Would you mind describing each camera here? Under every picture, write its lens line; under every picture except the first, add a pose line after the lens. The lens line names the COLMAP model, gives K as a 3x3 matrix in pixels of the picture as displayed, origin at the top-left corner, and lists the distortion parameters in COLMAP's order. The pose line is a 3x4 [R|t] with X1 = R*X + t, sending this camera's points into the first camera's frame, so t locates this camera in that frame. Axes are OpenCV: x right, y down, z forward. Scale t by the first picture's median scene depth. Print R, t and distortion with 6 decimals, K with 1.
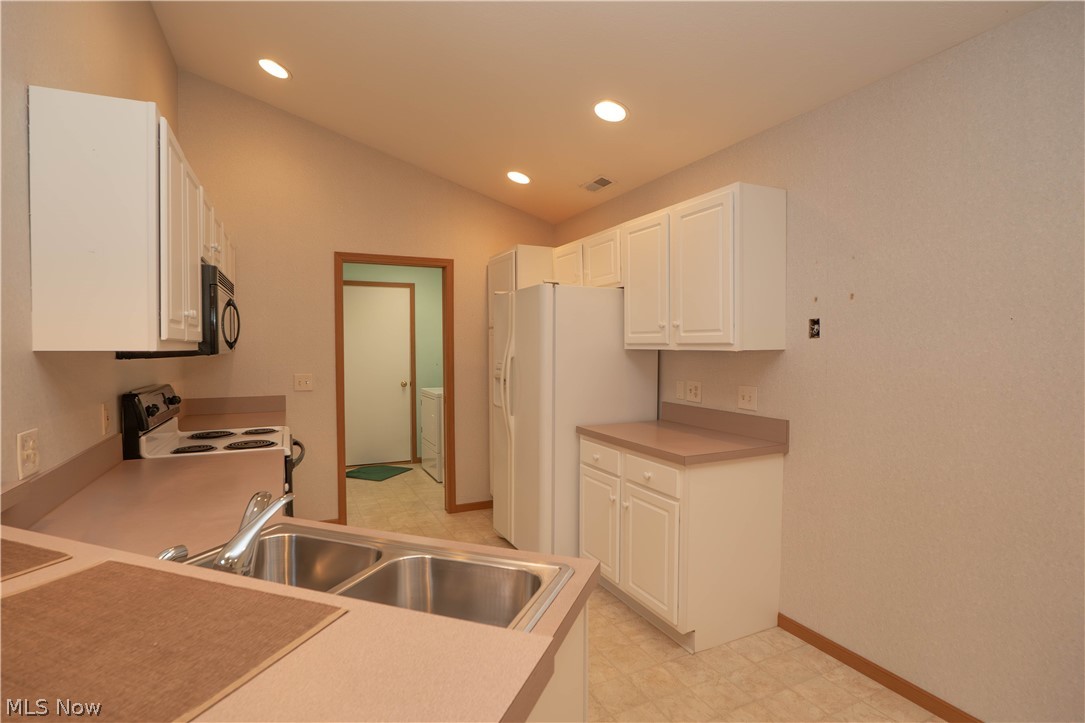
lens RADIAL K [[516.8, 0, 550.9], [0, 516.8, 374.9], [0, 0, 1]] dist [-0.042928, -0.000041]
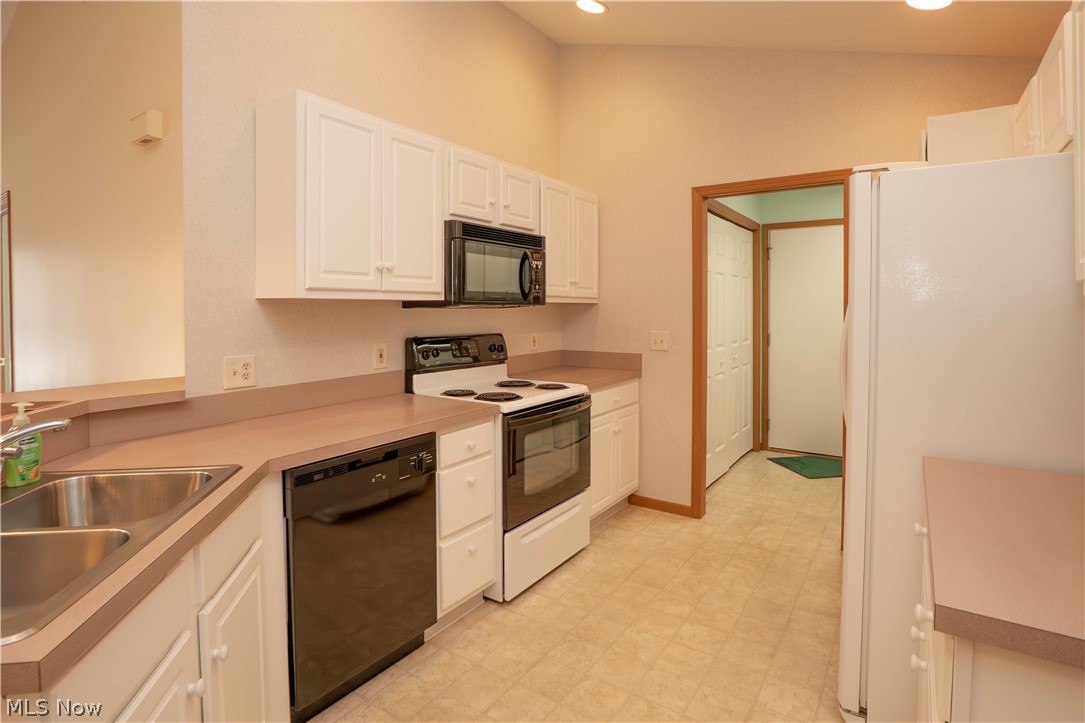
lens RADIAL K [[567.1, 0, 547.9], [0, 567.1, 327.2], [0, 0, 1]] dist [-0.032518, 0.001165]
pose [[0.508767, 0.031070, -0.860343, 0.273706], [-0.048059, 0.998815, 0.007650, -0.006823], [0.859562, 0.037455, 0.509658, 0.361416]]
